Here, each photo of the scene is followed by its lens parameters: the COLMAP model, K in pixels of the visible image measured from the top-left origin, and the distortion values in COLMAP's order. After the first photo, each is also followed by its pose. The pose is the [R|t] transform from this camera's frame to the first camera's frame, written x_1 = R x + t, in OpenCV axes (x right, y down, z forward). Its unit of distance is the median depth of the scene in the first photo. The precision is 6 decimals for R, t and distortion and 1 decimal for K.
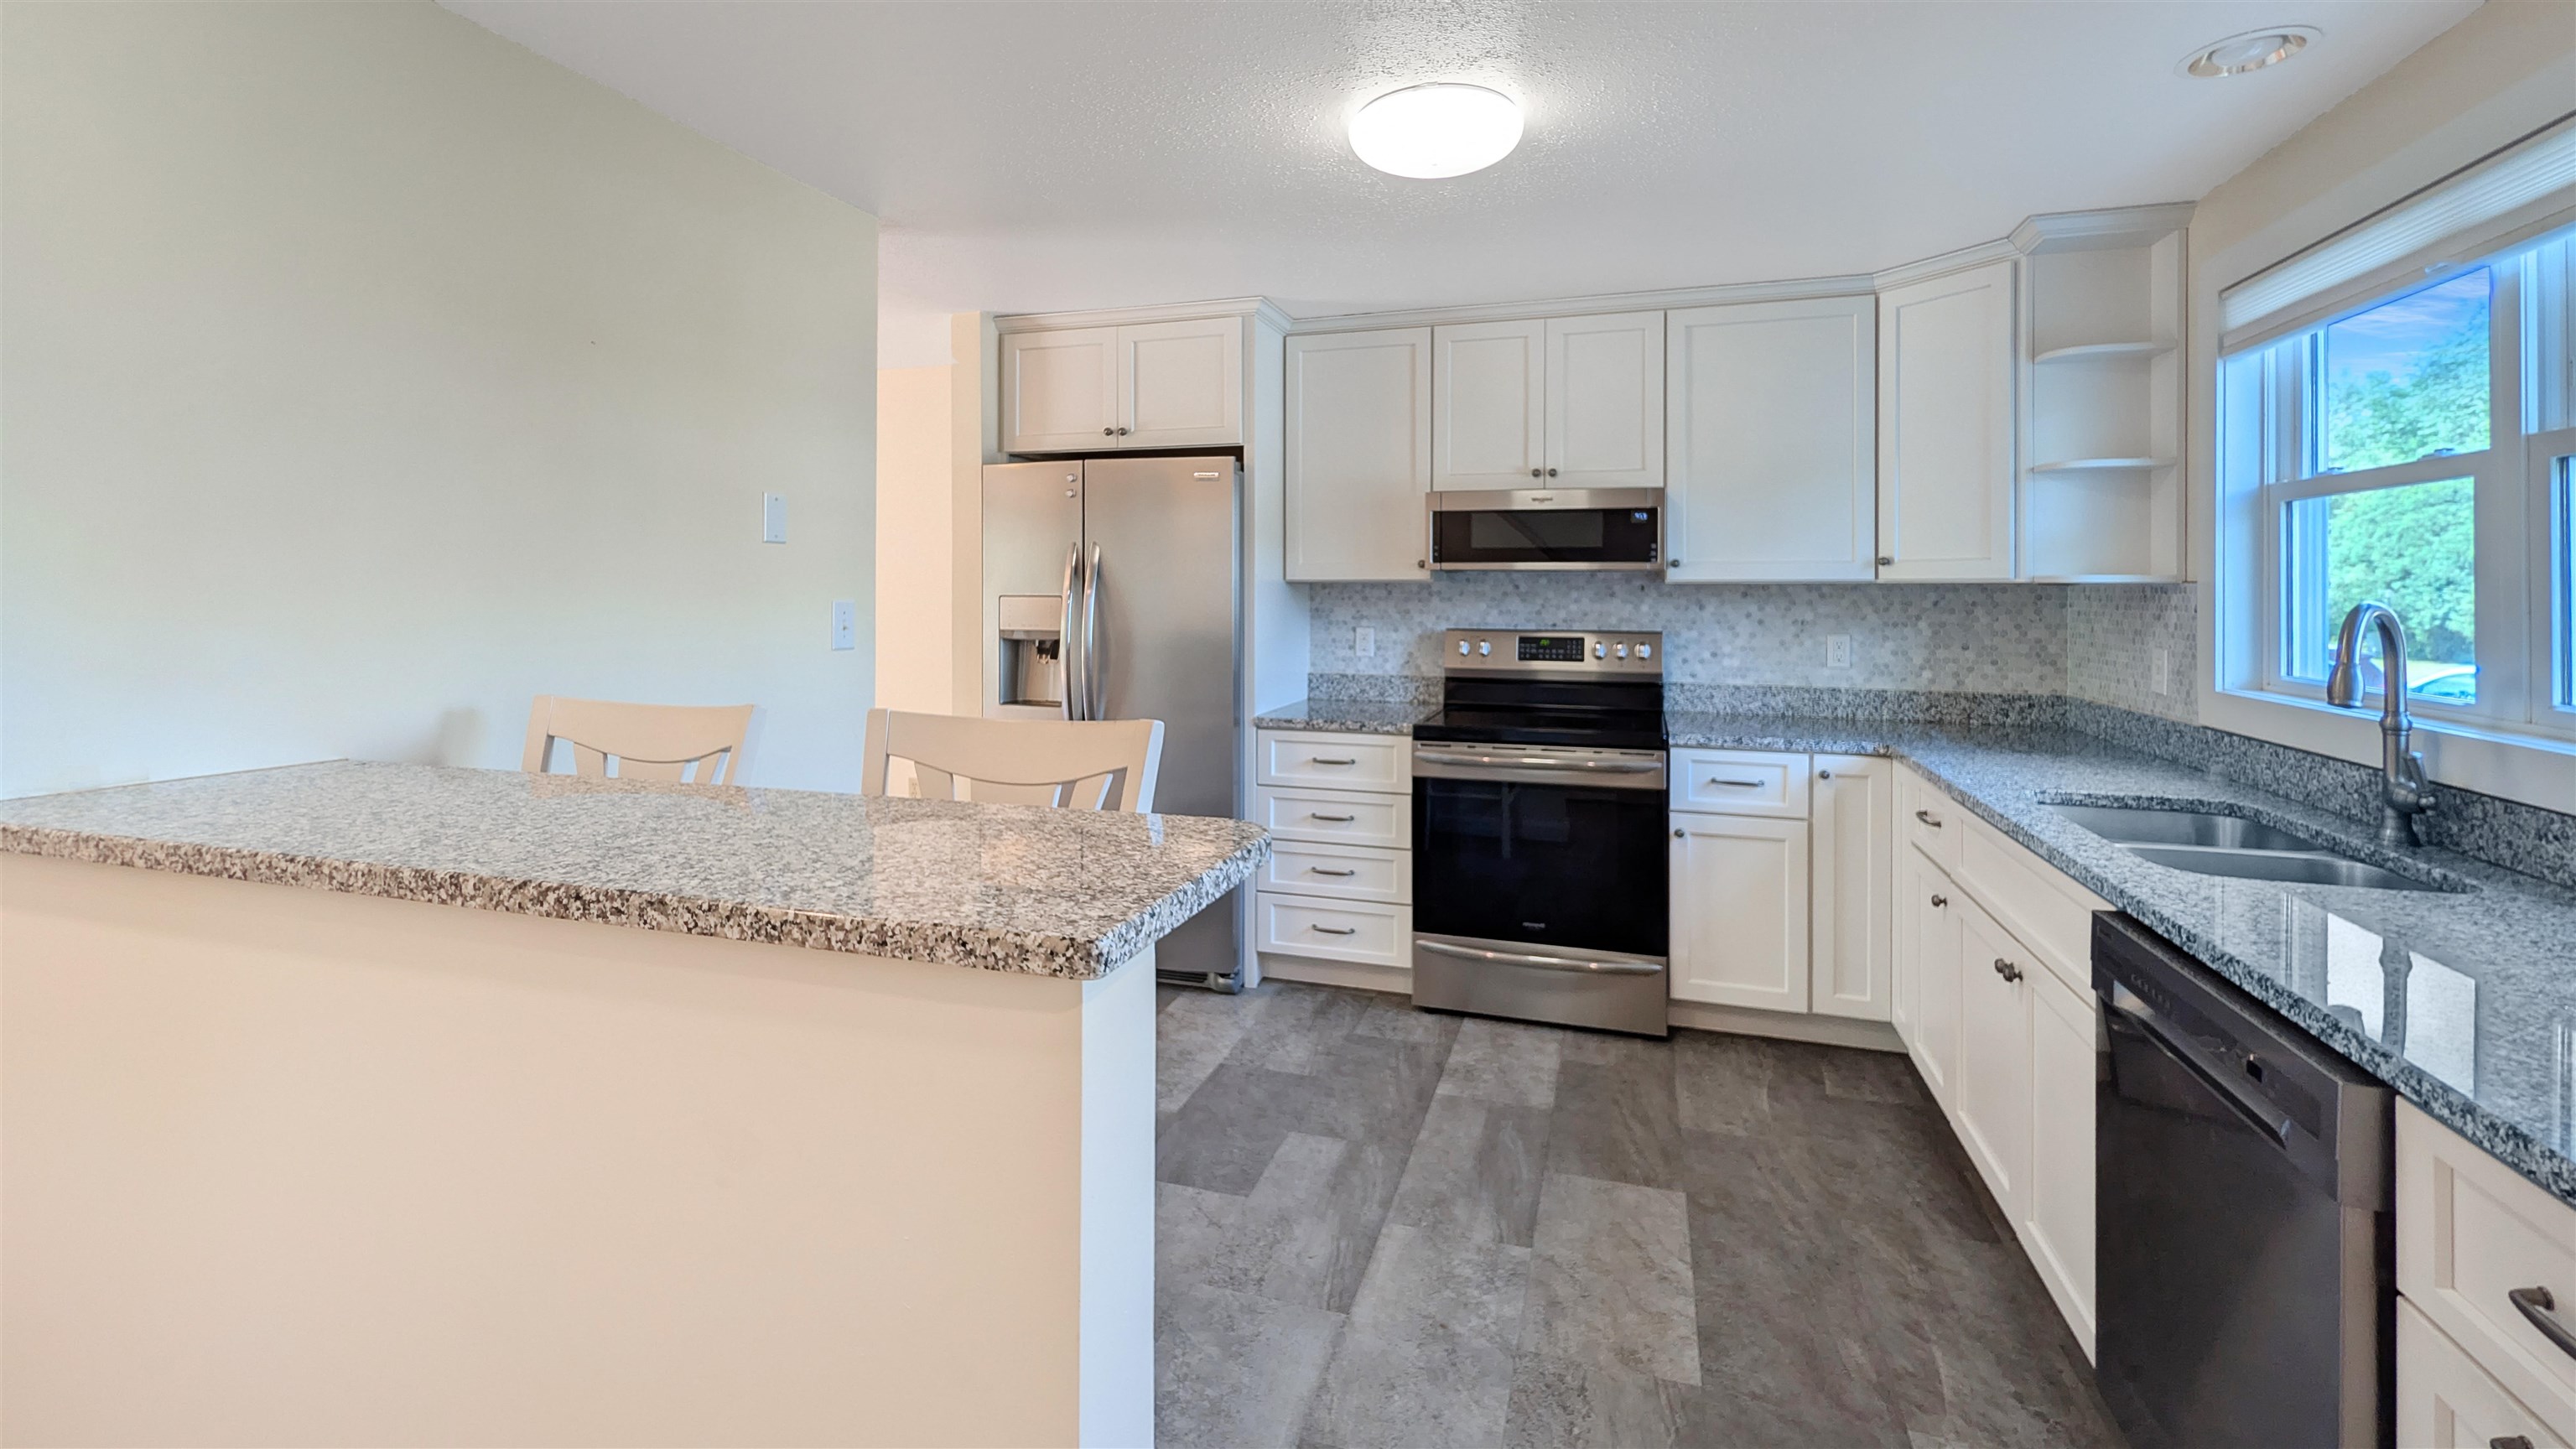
lens RADIAL K [[1074.6, 0, 1313.4], [0, 1074.6, 584.7], [0, 0, 1]] dist [-0.000932, -0.000081]
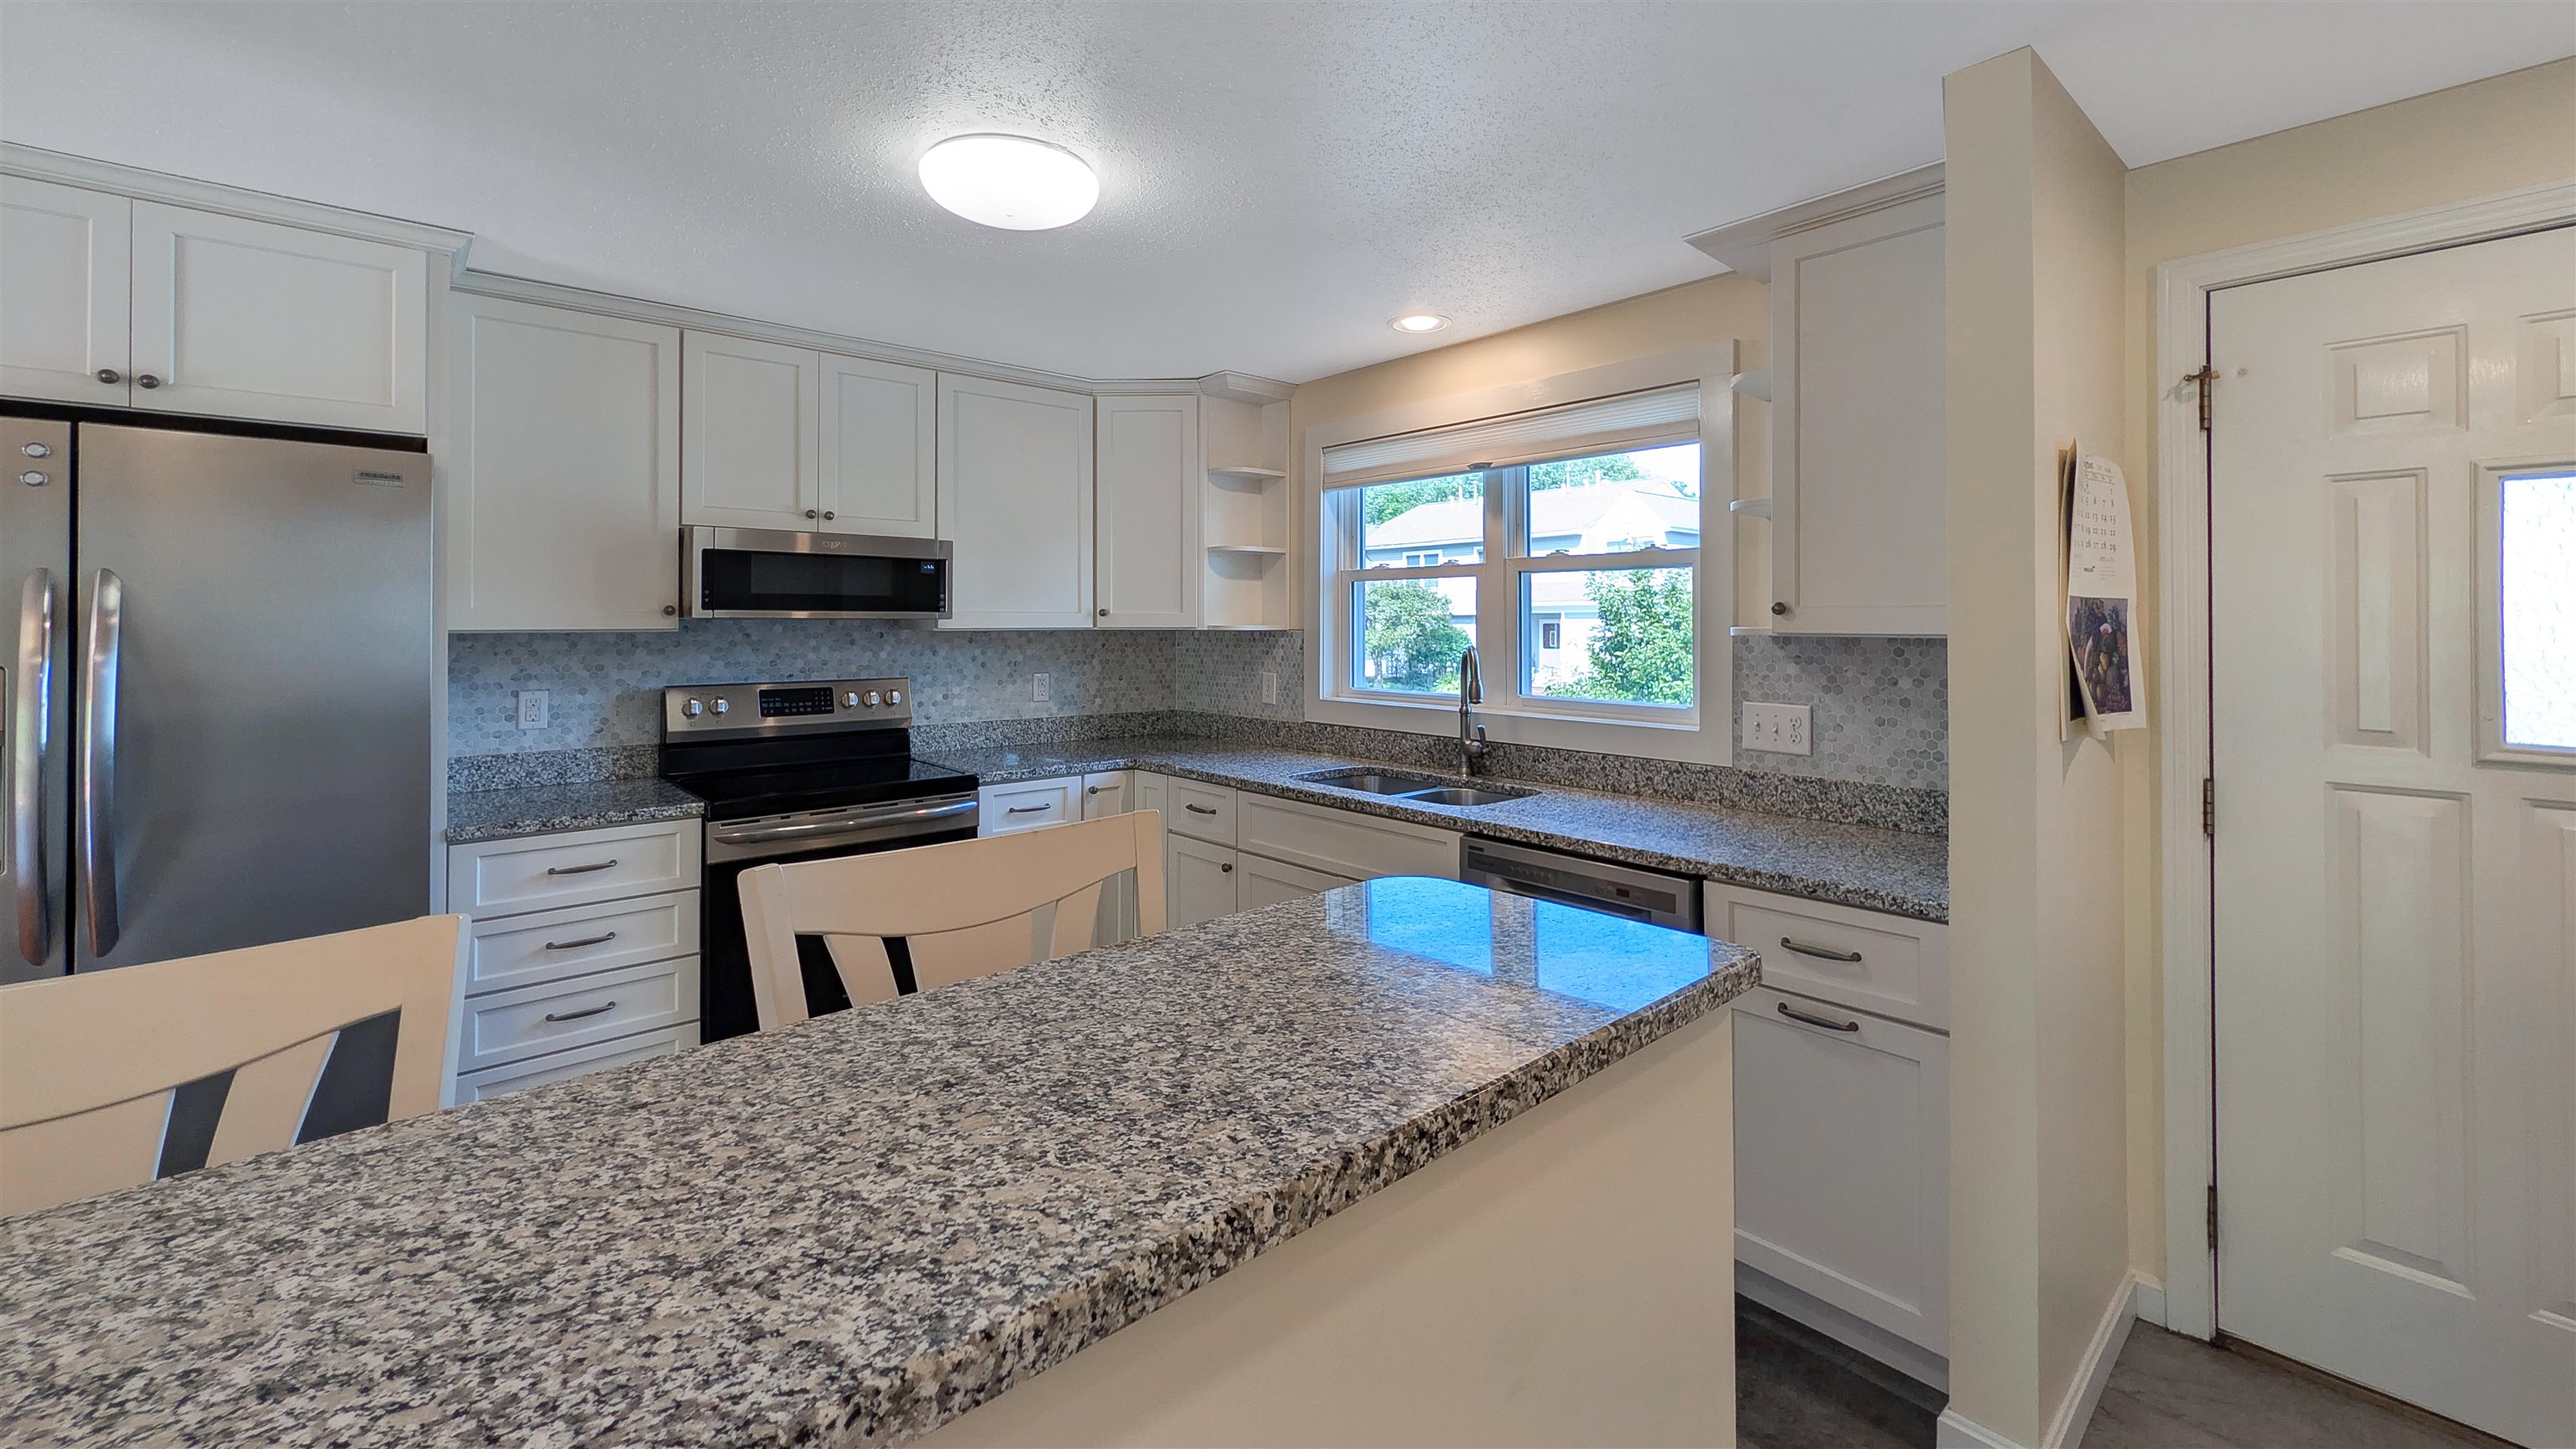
lens RADIAL K [[1018.3, 0, 1302.0], [0, 1018.3, 610.9], [0, 0, 1]] dist [-0.000449, -0.000044]
pose [[0.517606, 0.006856, 0.855592, -0.331802], [-0.002384, 0.999976, -0.006571, -0.015480], [-0.855616, 0.001361, 0.517610, 0.177945]]
